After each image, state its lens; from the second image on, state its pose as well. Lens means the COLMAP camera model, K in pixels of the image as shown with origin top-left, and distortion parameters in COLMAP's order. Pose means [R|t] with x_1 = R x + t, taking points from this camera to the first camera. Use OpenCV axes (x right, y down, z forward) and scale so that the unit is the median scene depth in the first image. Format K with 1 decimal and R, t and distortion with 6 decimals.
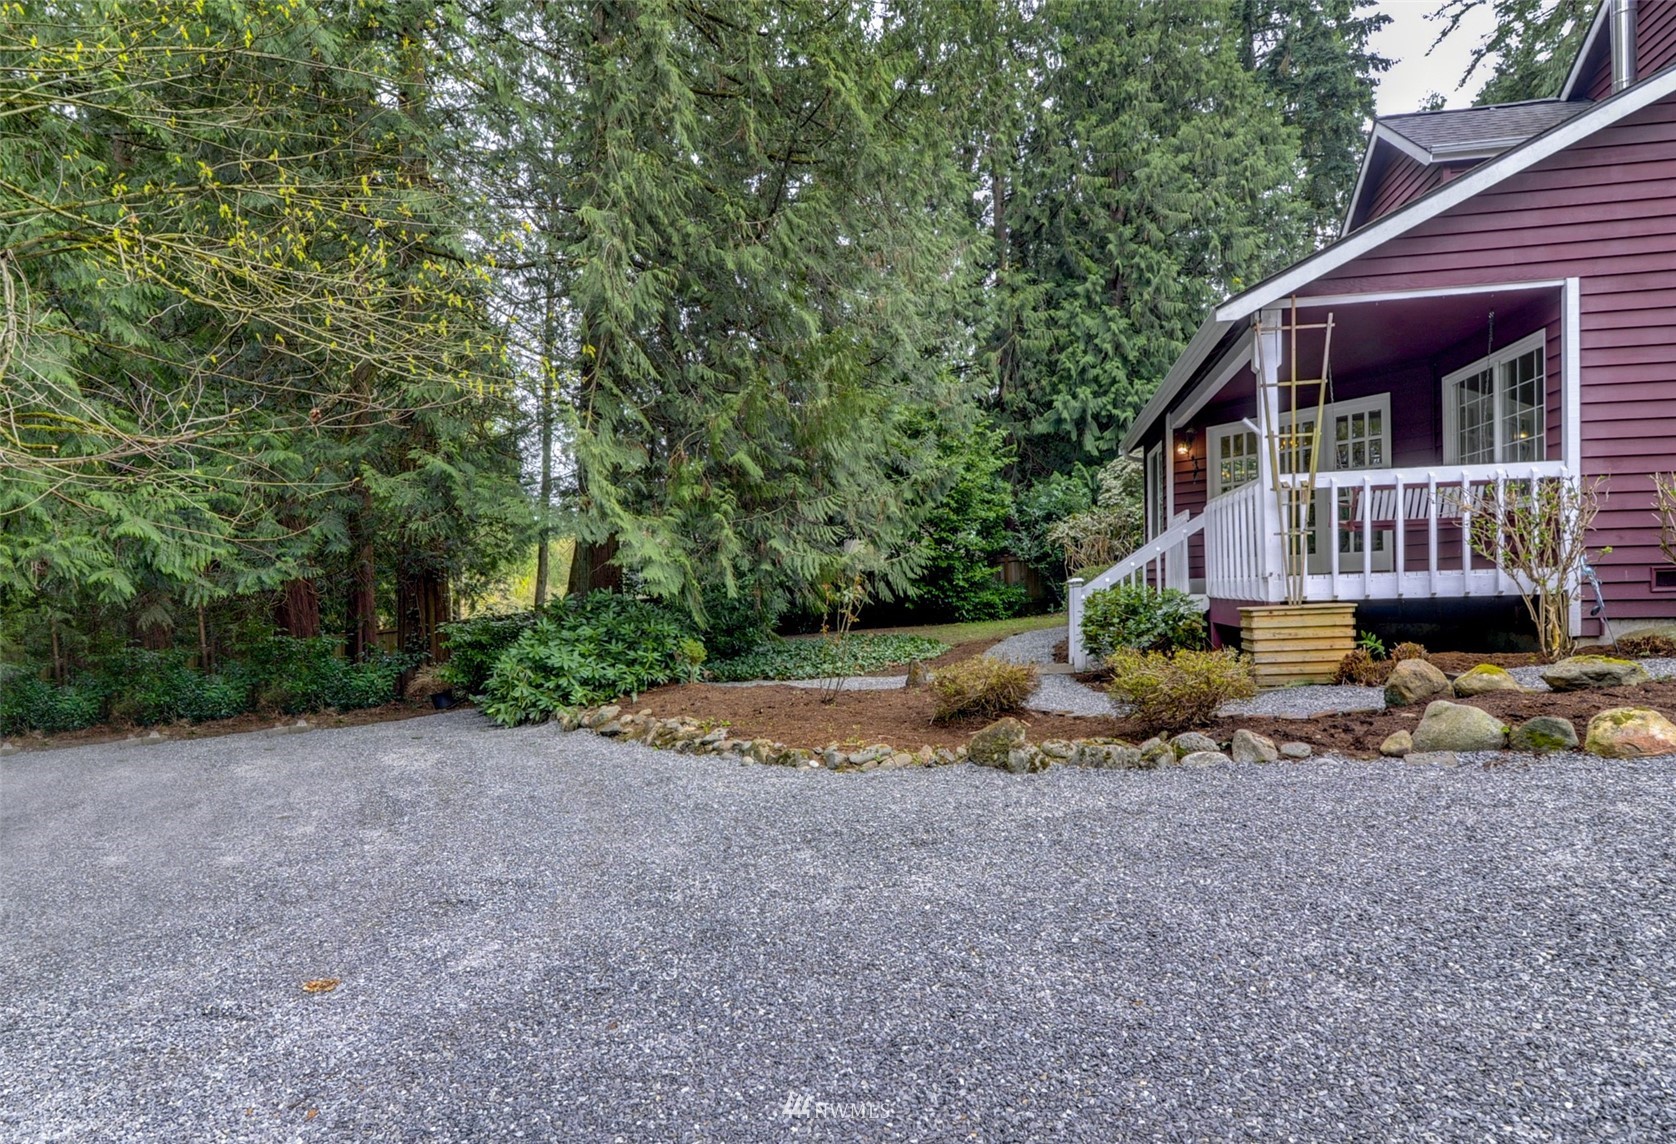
lens RADIAL K [[845.7, 0, 847.3], [0, 845.7, 609.9], [0, 0, 1]] dist [-0.030389, 0.000495]
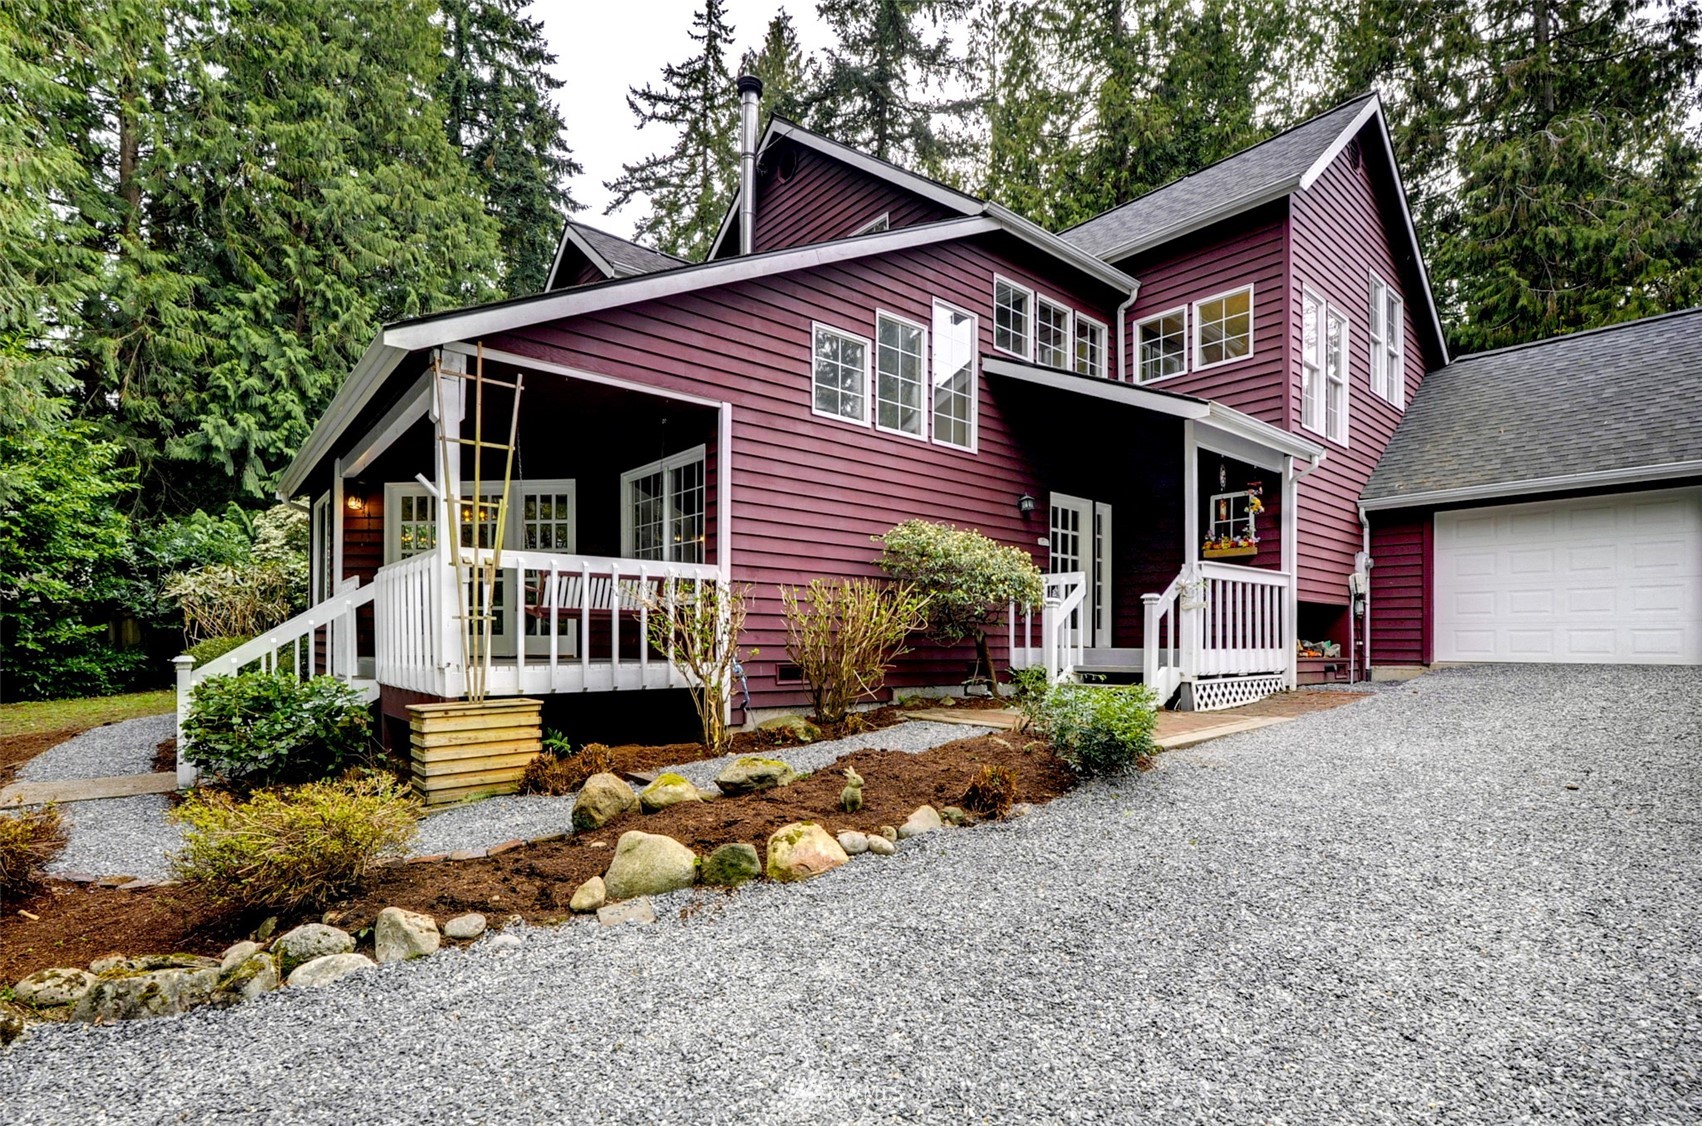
lens RADIAL K [[795.0, 0, 823.2], [0, 795.0, 666.3], [0, 0, 1]] dist [-0.002246, -0.001065]
pose [[0.631512, 0.008685, 0.775317, 0.110027], [-0.003989, 0.999960, -0.007952, -0.031442], [-0.775356, 0.001929, 0.631522, 0.182405]]
